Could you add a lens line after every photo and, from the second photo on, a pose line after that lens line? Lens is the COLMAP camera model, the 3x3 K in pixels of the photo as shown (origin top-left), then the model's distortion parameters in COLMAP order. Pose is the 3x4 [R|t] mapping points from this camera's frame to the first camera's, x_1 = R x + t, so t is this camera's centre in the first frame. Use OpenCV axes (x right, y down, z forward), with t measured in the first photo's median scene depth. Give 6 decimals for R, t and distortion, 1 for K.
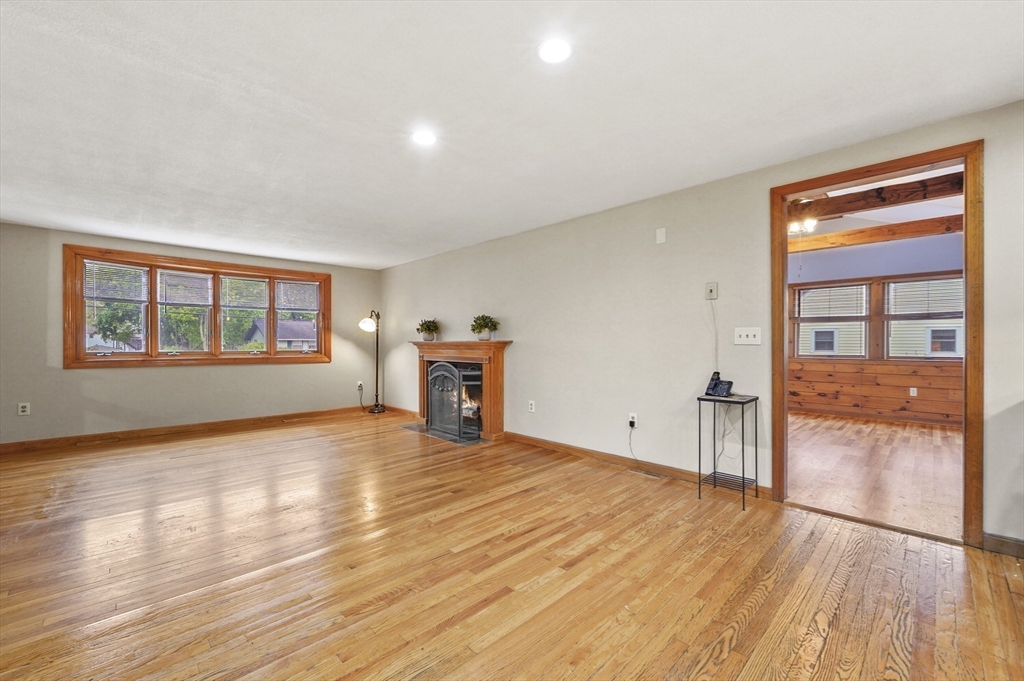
lens RADIAL K [[420.5, 0, 513.6], [0, 420.5, 343.4], [0, 0, 1]] dist [-0.010116, -0.001806]
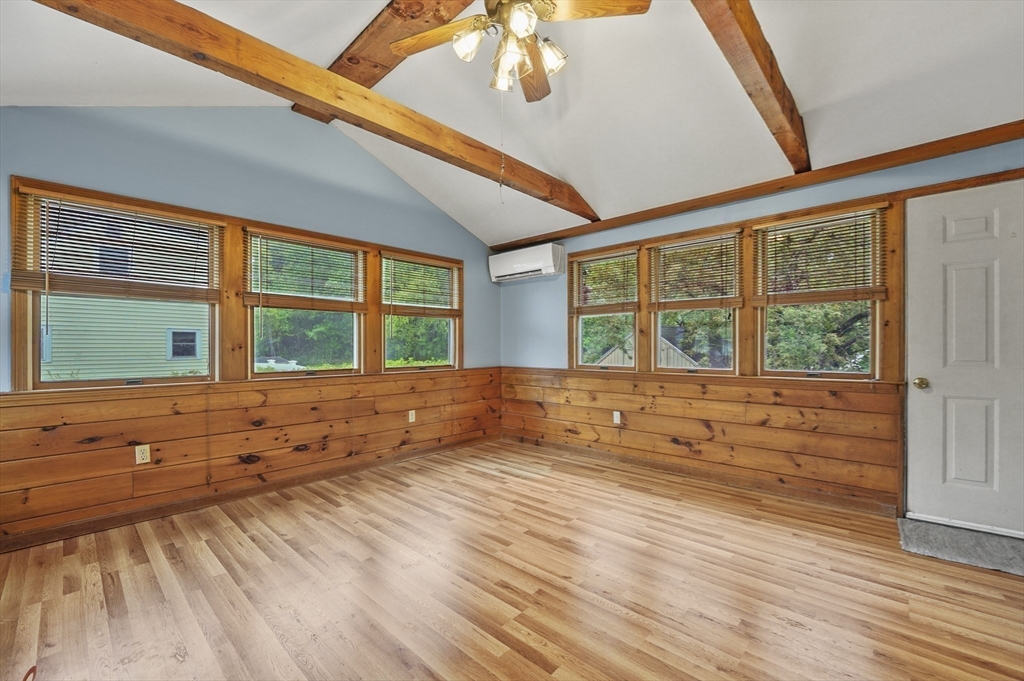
lens RADIAL K [[420.5, 0, 511.0], [0, 420.5, 345.1], [0, 0, 1]] dist [-0.010116, -0.001806]
pose [[-0.051282, 0.002734, 0.998680, 0.351542], [0.001369, 0.999996, -0.002668, -0.005451], [-0.998683, 0.001231, -0.051285, 1.319807]]
